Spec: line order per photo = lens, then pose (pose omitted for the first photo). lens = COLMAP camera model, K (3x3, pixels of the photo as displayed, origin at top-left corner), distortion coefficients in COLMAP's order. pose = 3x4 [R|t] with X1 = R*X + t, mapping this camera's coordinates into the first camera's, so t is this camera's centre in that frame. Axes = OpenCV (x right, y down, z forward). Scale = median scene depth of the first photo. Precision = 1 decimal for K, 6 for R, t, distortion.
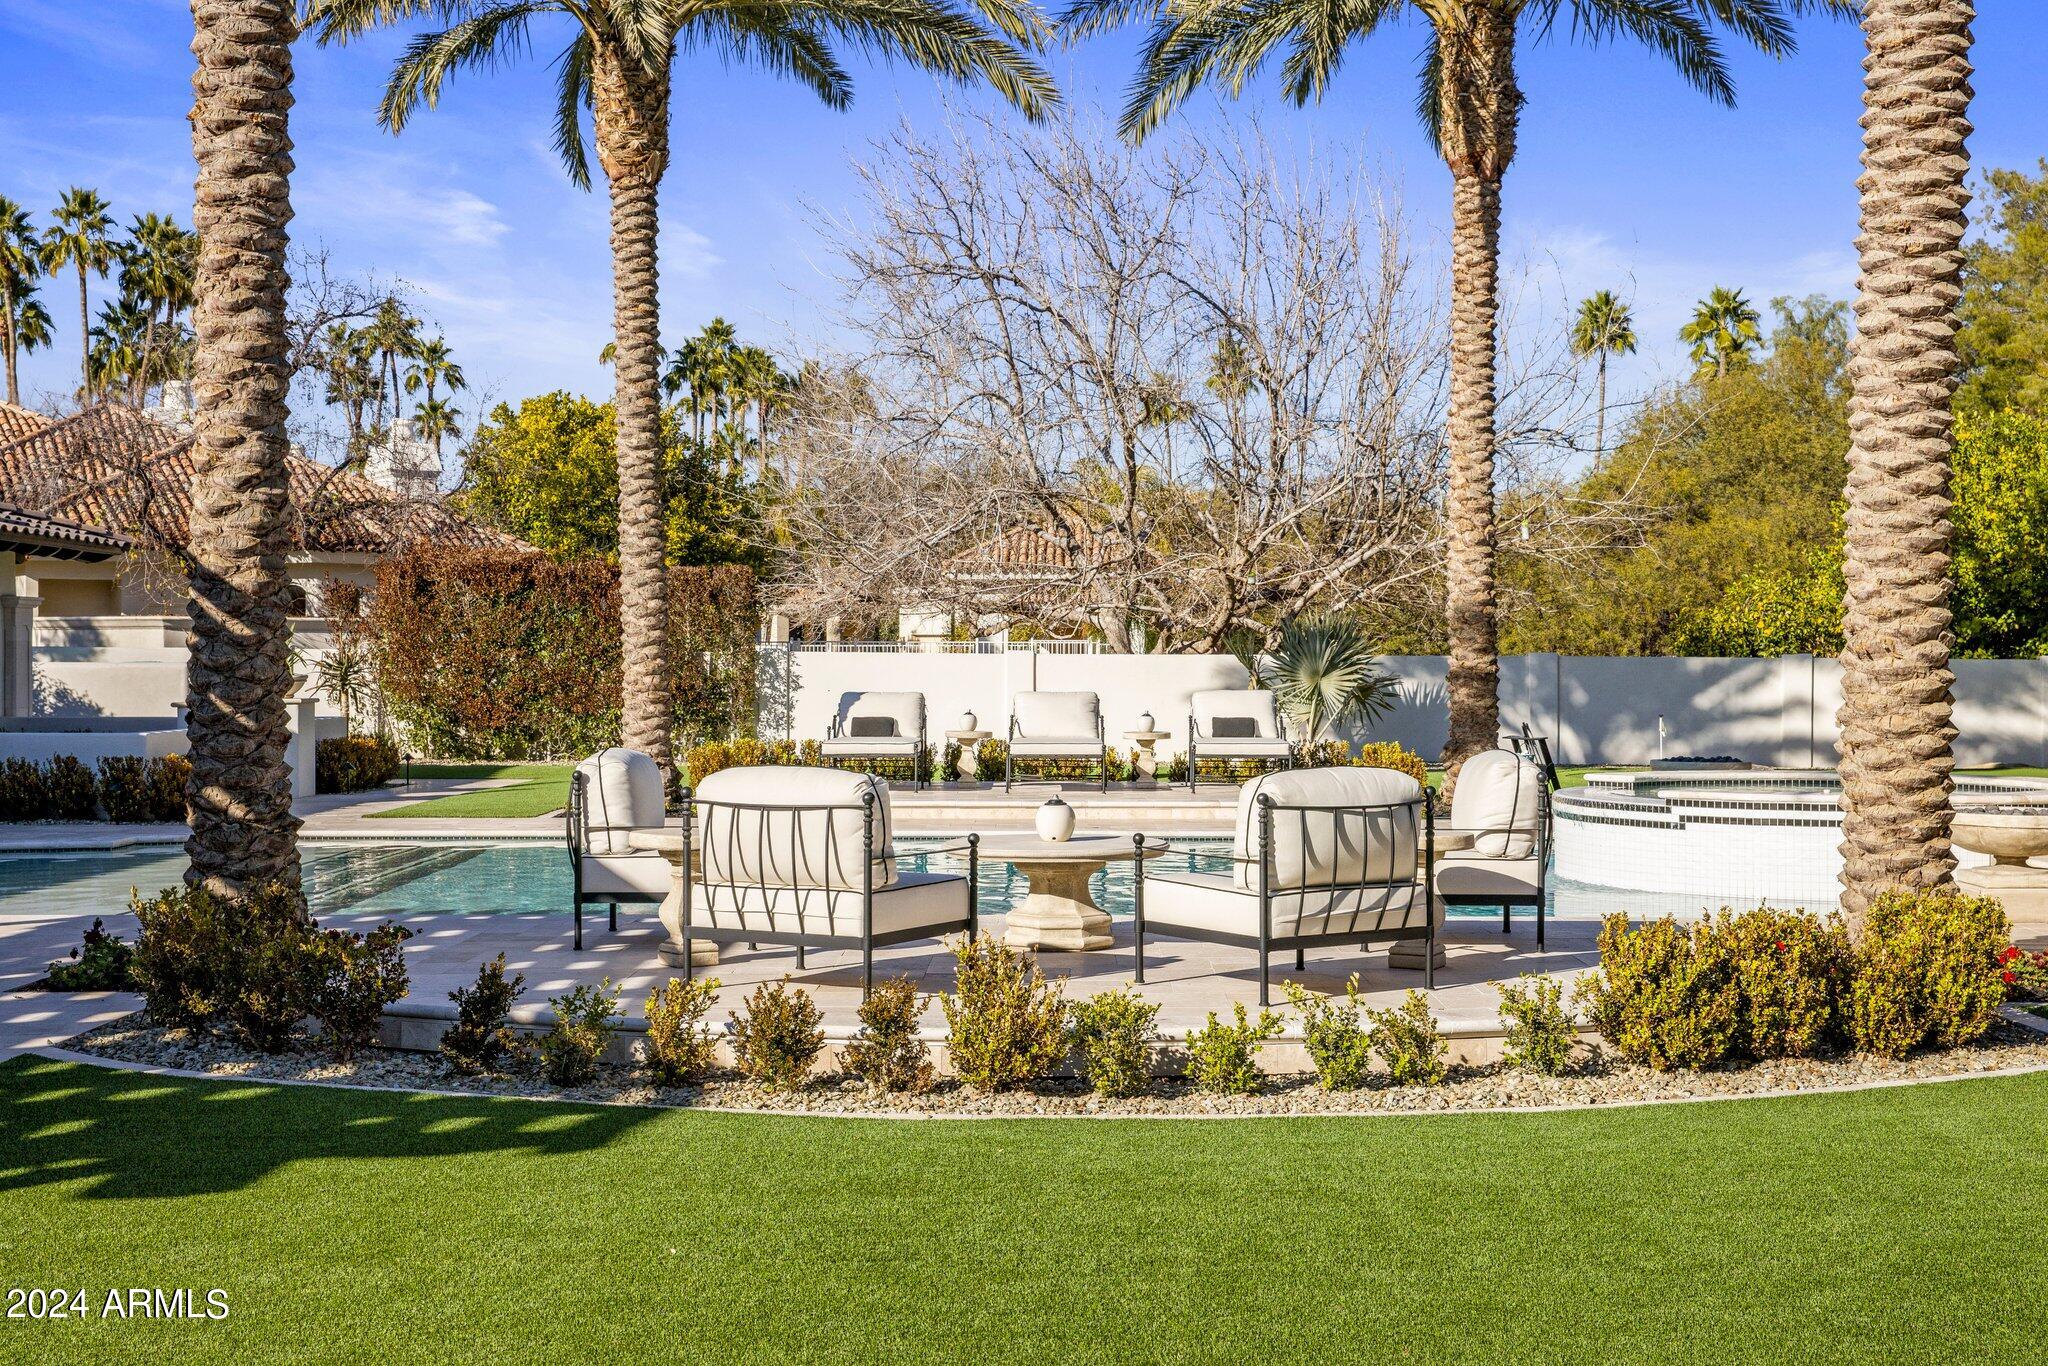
lens RADIAL K [[2586.1, 0, 1024.0], [0, 2586.1, 683.0], [0, 0, 1]] dist [0.080064, 0.018711]
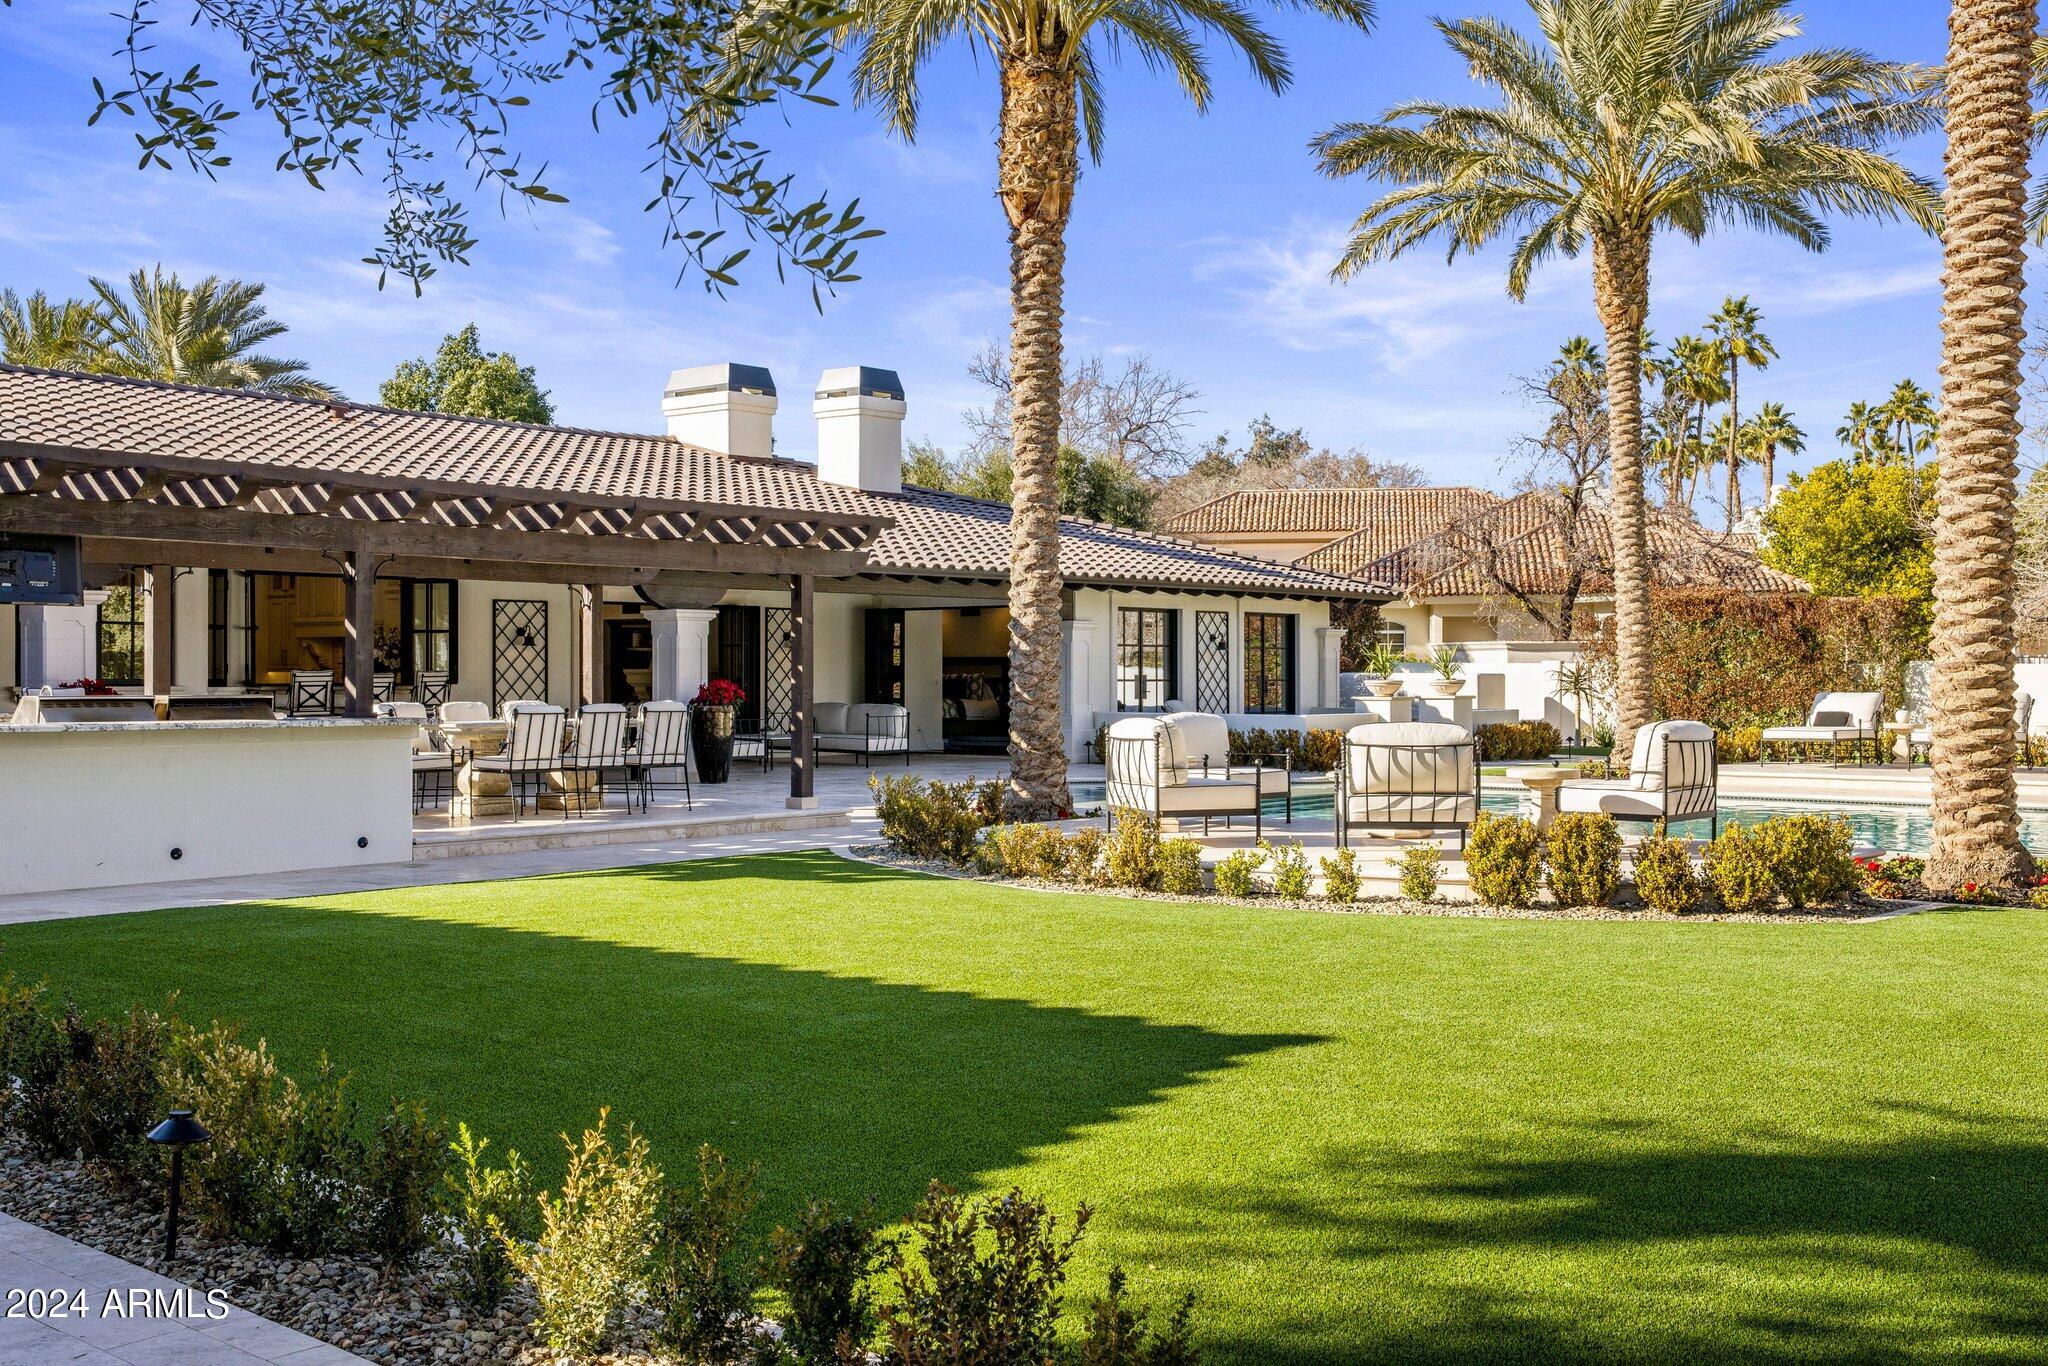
lens RADIAL K [[2082.9, 0, 1024.0], [0, 2082.9, 683.0], [0, 0, 1]] dist [0.007812, 0.045731]
pose [[0.772793, 0.001924, -0.634655, 0.644840], [-0.005889, 0.999974, -0.004139, 0.011916], [0.634631, 0.006936, 0.772785, -0.154902]]
